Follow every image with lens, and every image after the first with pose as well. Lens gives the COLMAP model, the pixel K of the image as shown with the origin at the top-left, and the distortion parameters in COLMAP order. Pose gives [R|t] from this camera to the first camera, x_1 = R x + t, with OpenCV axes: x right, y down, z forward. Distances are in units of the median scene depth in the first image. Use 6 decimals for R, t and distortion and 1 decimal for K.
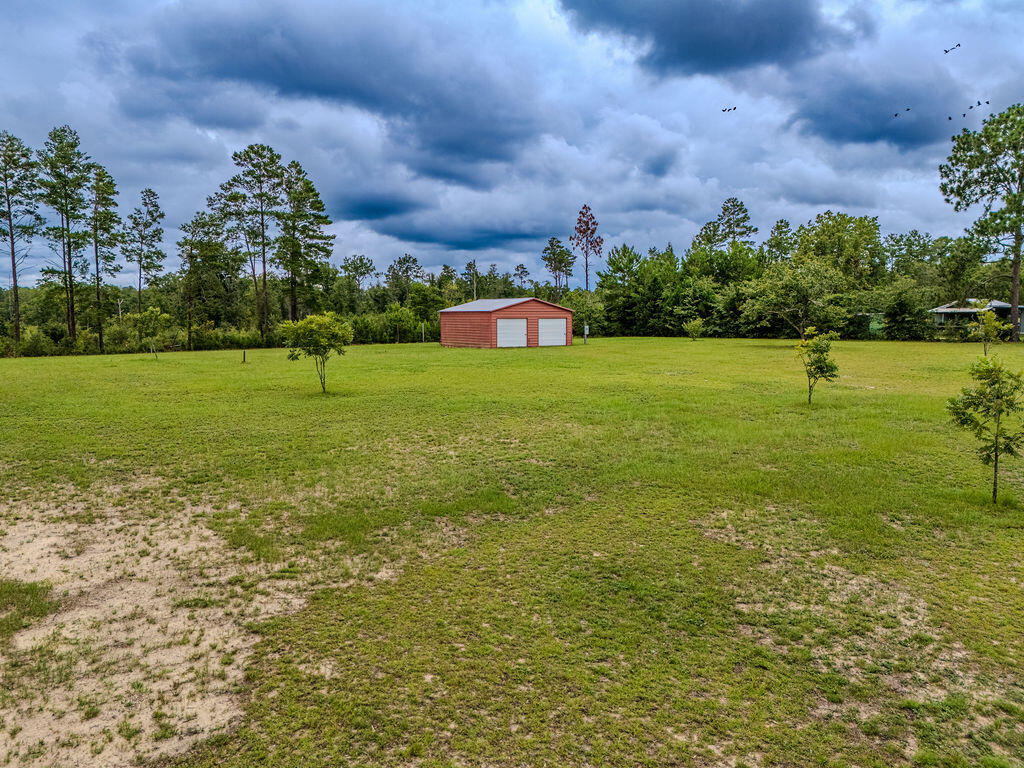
lens RADIAL K [[755.8, 0, 509.6], [0, 755.8, 381.9], [0, 0, 1]] dist [0.068788, -0.060092]
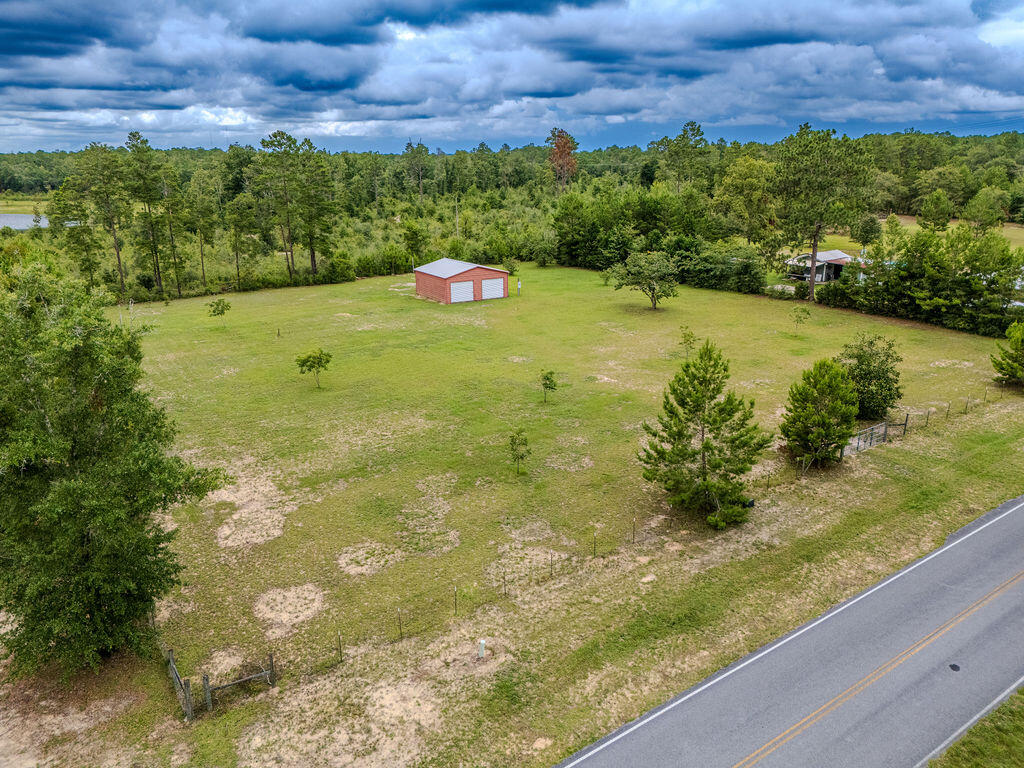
lens RADIAL K [[755.8, 0, 513.7], [0, 755.8, 380.0], [0, 0, 1]] dist [0.068788, -0.060092]
pose [[0.999113, 0.009238, -0.041083, 0.113365], [-0.000993, 0.980536, 0.196336, -0.127799], [0.042097, -0.196121, 0.979676, -0.303023]]
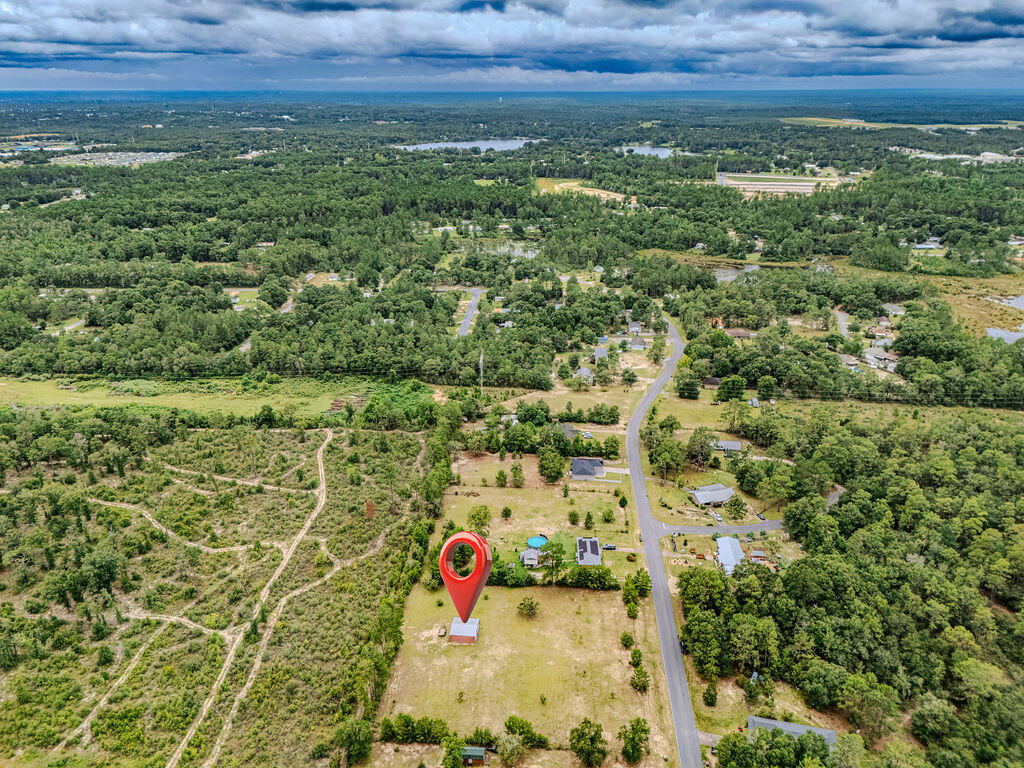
lens RADIAL K [[755.8, 0, 509.6], [0, 755.8, 384.3], [0, 0, 1]] dist [0.068788, -0.060092]
pose [[0.652710, -0.274760, 0.706029, -1.684761], [0.066111, 0.949020, 0.308205, -1.826948], [-0.754718, -0.154492, 0.637599, -1.079640]]
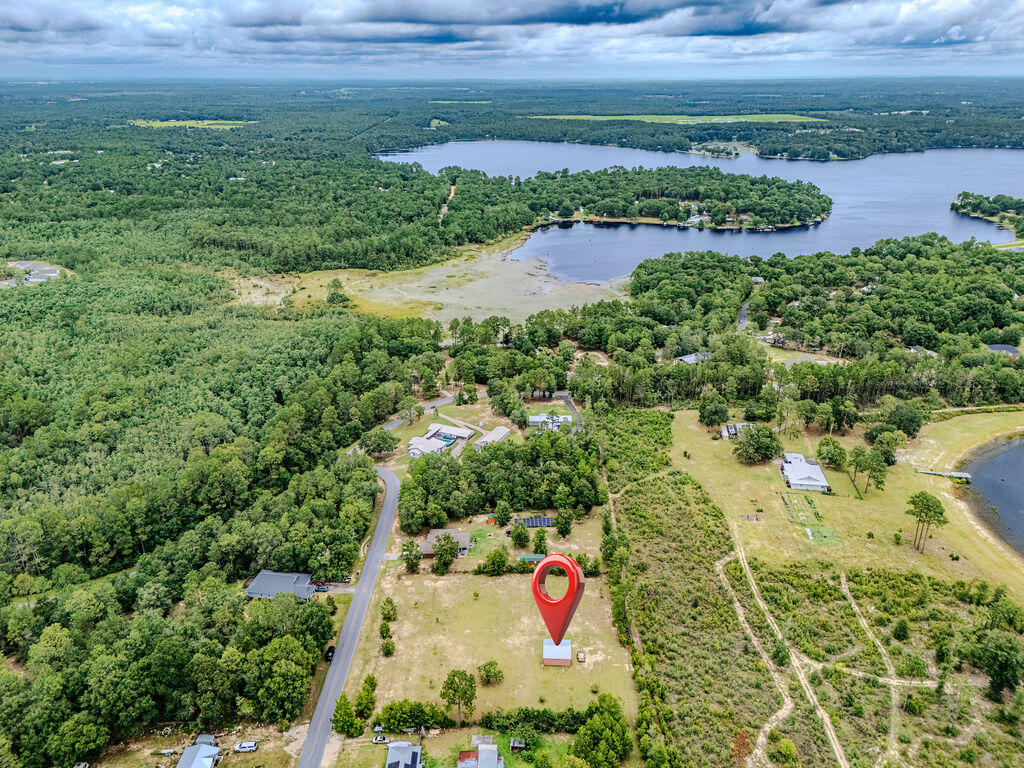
lens RADIAL K [[755.8, 0, 504.8], [0, 755.8, 387.6], [0, 0, 1]] dist [0.068788, -0.060092]
pose [[-0.611783, 0.308468, -0.728401, 1.816116], [-0.061430, 0.899524, 0.432531, -2.089287], [0.788636, 0.309361, -0.531365, 1.770177]]
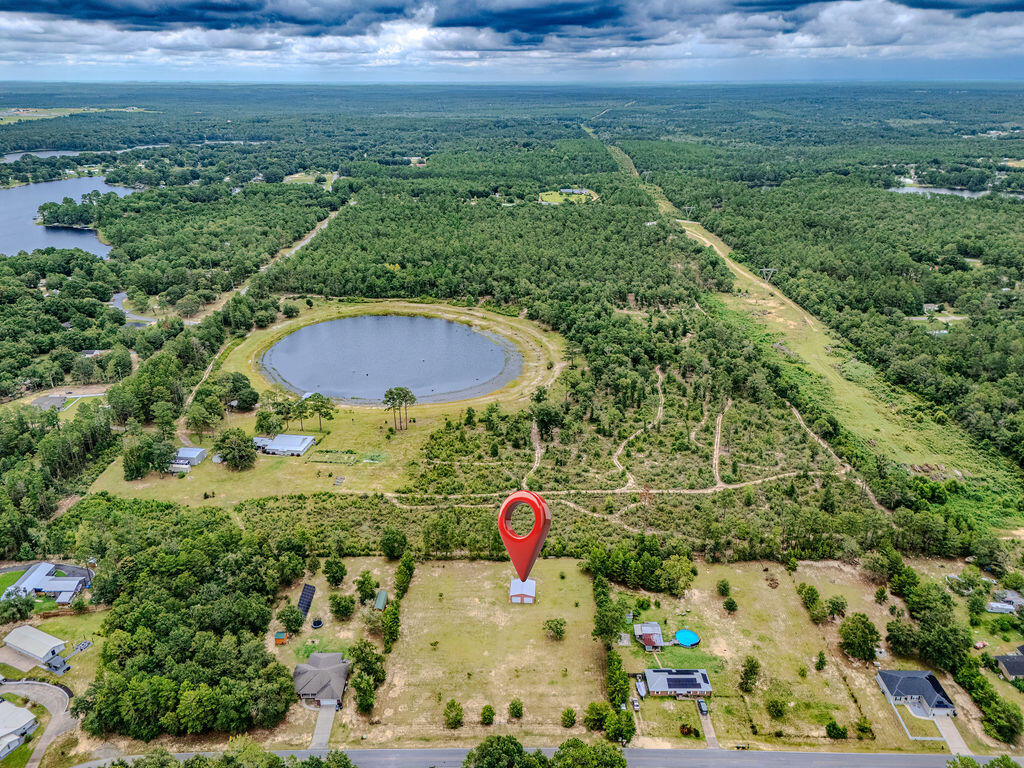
lens RADIAL K [[755.8, 0, 516.2], [0, 755.8, 391.8], [0, 0, 1]] dist [0.068788, -0.060092]
pose [[0.791713, 0.238761, -0.562302, 1.510163], [-0.057353, 0.945444, 0.320696, -1.806787], [0.608195, -0.221650, 0.762214, -1.429189]]
